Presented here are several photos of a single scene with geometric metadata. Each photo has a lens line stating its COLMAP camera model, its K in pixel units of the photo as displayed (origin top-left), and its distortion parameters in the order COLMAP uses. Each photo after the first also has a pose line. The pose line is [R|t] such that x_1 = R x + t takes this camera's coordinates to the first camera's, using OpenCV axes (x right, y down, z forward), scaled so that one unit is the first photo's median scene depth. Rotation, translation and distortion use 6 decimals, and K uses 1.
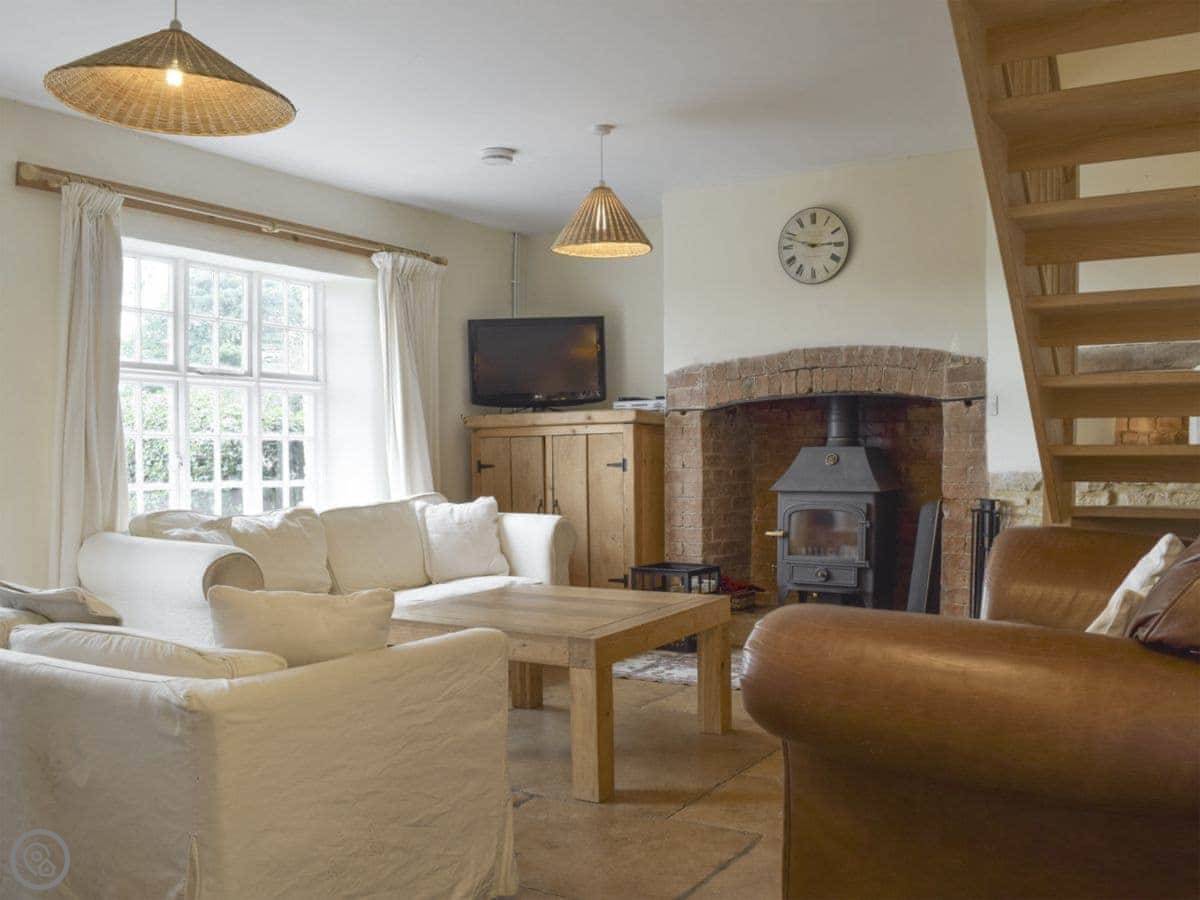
lens RADIAL K [[1062.9, 0, 603.2], [0, 1062.9, 454.7], [0, 0, 1]] dist [0.006439, 0.029544]
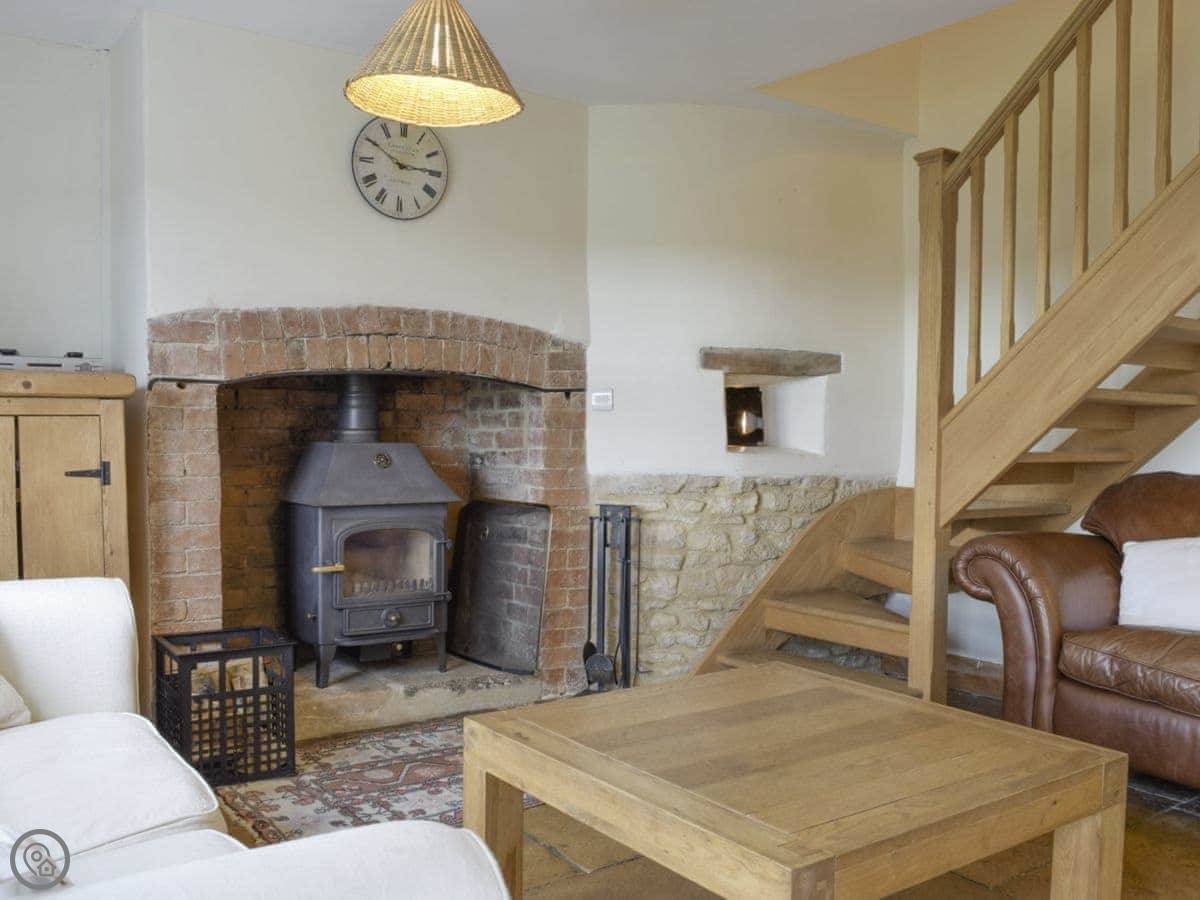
lens RADIAL K [[1062.9, 0, 600.4], [0, 1062.9, 444.6], [0, 0, 1]] dist [0.006439, 0.029544]
pose [[0.428345, 0.002986, 0.903610, -0.396647], [-0.007090, 0.999975, 0.000056, -0.007629], [-0.903588, -0.006431, 0.428355, 0.559979]]
